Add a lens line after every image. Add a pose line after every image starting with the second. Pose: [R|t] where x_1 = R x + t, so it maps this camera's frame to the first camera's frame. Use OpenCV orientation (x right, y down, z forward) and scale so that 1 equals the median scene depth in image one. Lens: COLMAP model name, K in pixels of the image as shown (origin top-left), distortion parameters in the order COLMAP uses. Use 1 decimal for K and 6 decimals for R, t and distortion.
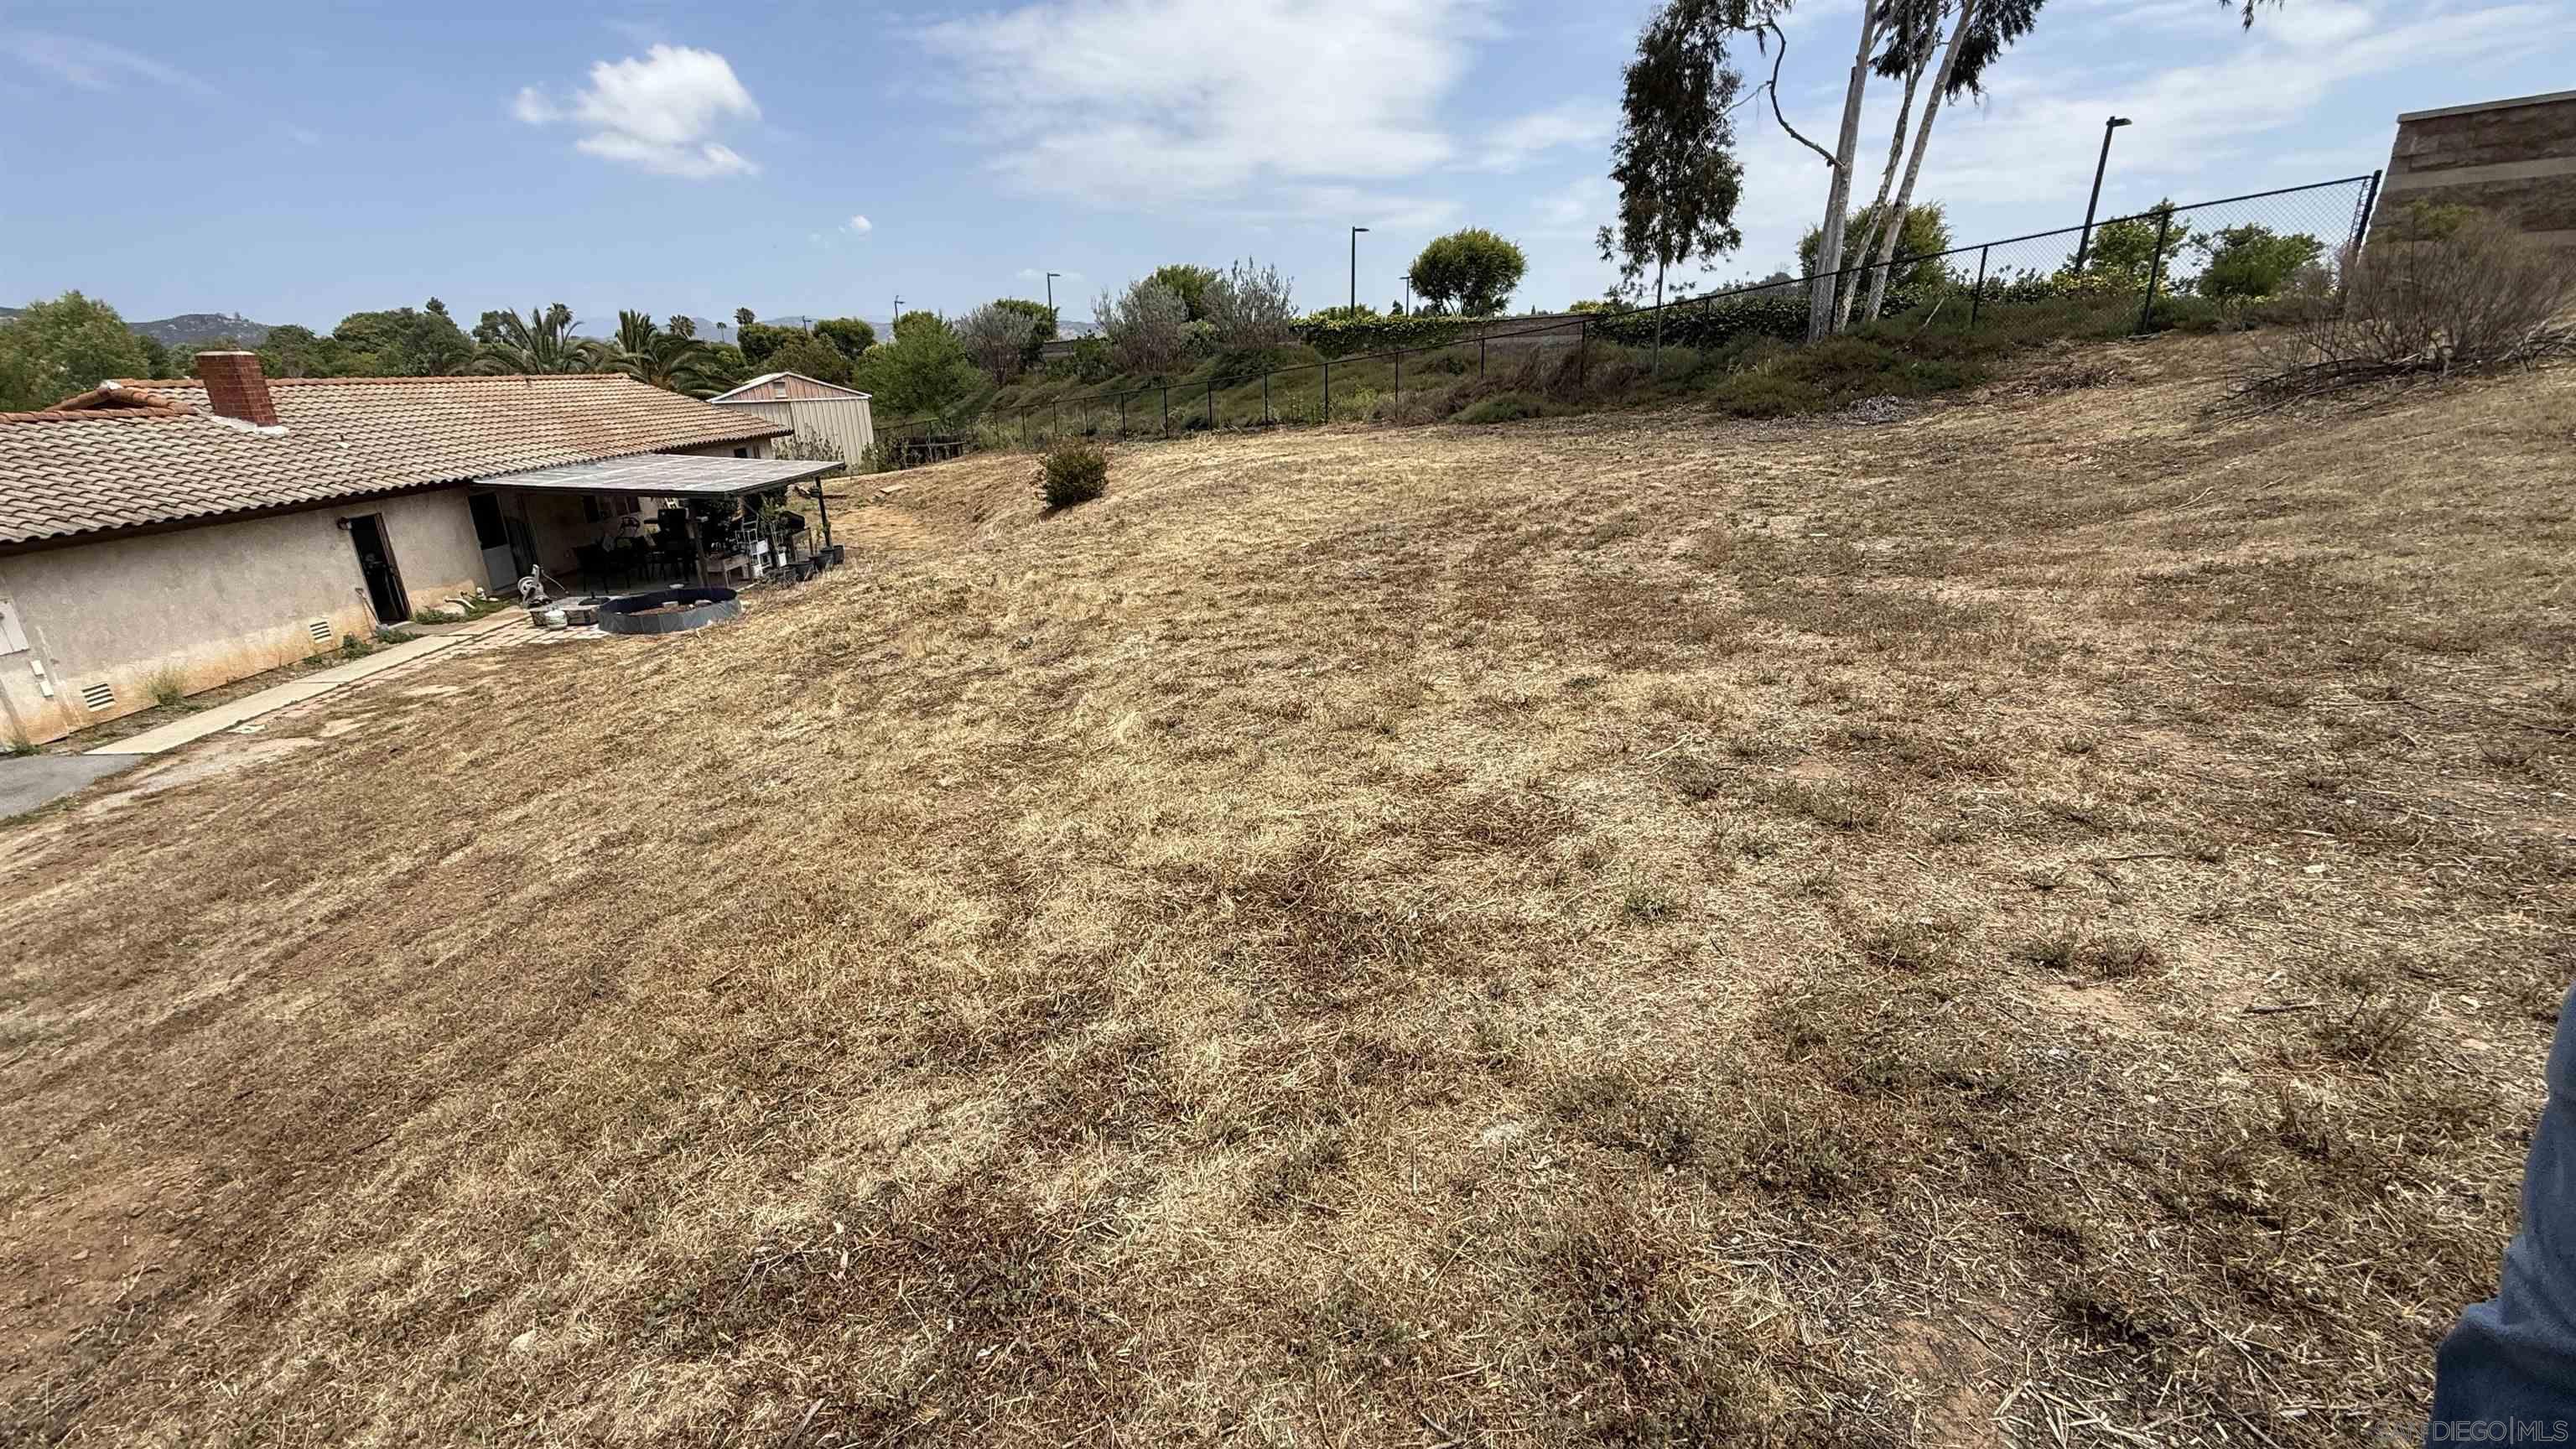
lens RADIAL K [[1042.1, 0, 1283.7], [0, 1042.1, 729.8], [0, 0, 1]] dist [0.000573, -0.000417]
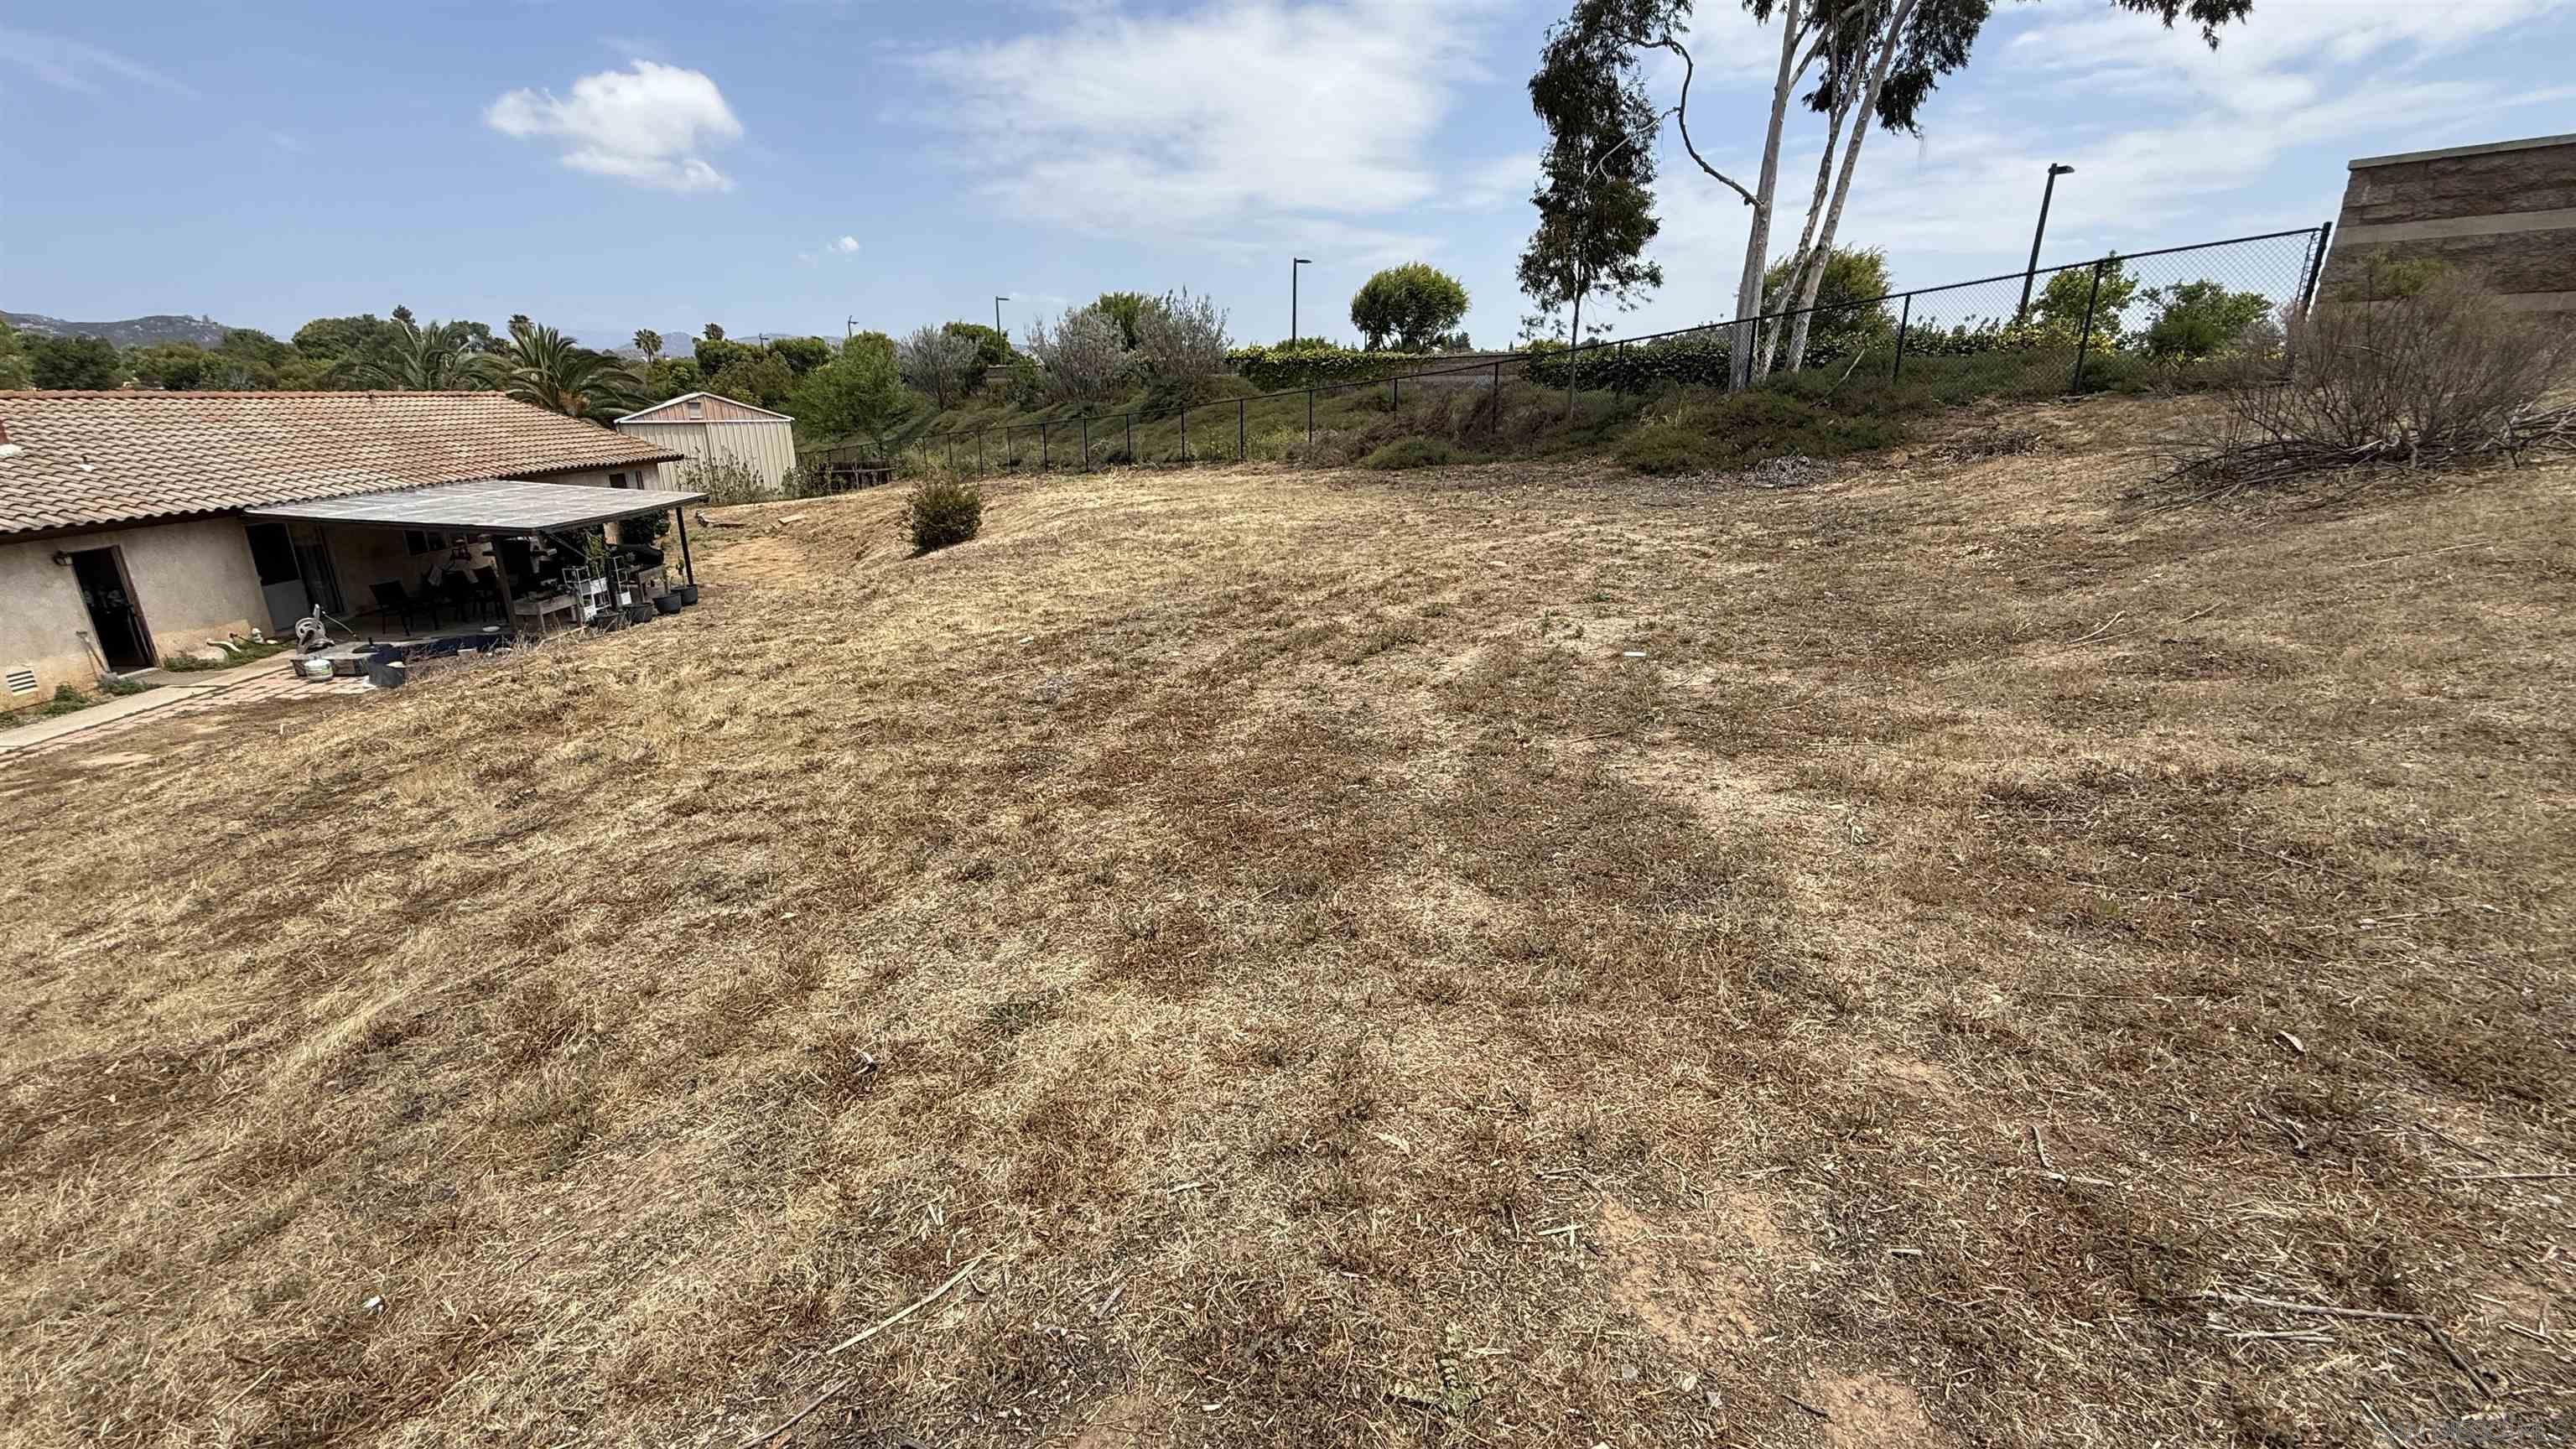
lens RADIAL K [[1042.1, 0, 1290.7], [0, 1042.1, 724.4], [0, 0, 1]] dist [0.000573, -0.000417]
pose [[0.999564, 0.016172, 0.024721, 0.102441], [-0.015444, 0.999449, -0.029380, -0.046336], [-0.025183, 0.028986, 0.999263, 0.098920]]
